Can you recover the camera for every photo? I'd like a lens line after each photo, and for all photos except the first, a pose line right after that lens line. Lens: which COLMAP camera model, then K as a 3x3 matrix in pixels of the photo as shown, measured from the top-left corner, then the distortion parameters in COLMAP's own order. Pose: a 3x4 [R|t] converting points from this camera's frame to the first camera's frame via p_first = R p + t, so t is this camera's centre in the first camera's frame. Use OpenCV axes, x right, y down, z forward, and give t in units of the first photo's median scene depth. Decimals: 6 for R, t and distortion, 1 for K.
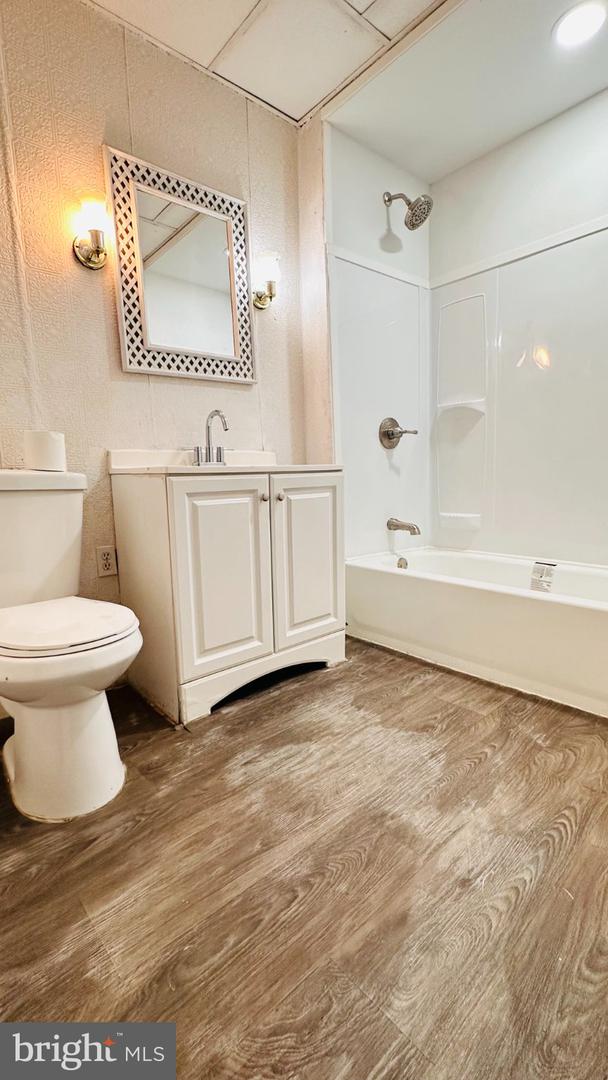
lens RADIAL K [[471.5, 0, 304.0], [0, 471.5, 540.0], [0, 0, 1]] dist [-0.002084, 0.000361]
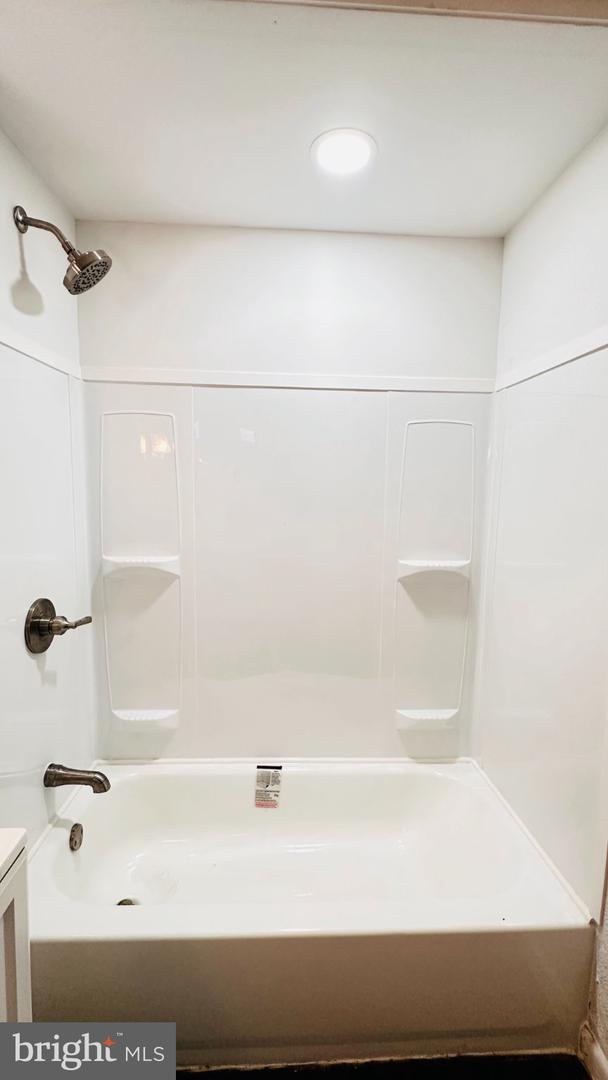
lens RADIAL K [[471.5, 0, 304.0], [0, 471.5, 540.0], [0, 0, 1]] dist [-0.002084, 0.000361]
pose [[0.613402, -0.044711, 0.788504, -0.070071], [0.067612, 0.997704, 0.003975, -0.321708], [-0.786871, 0.050874, 0.615017, 0.409609]]
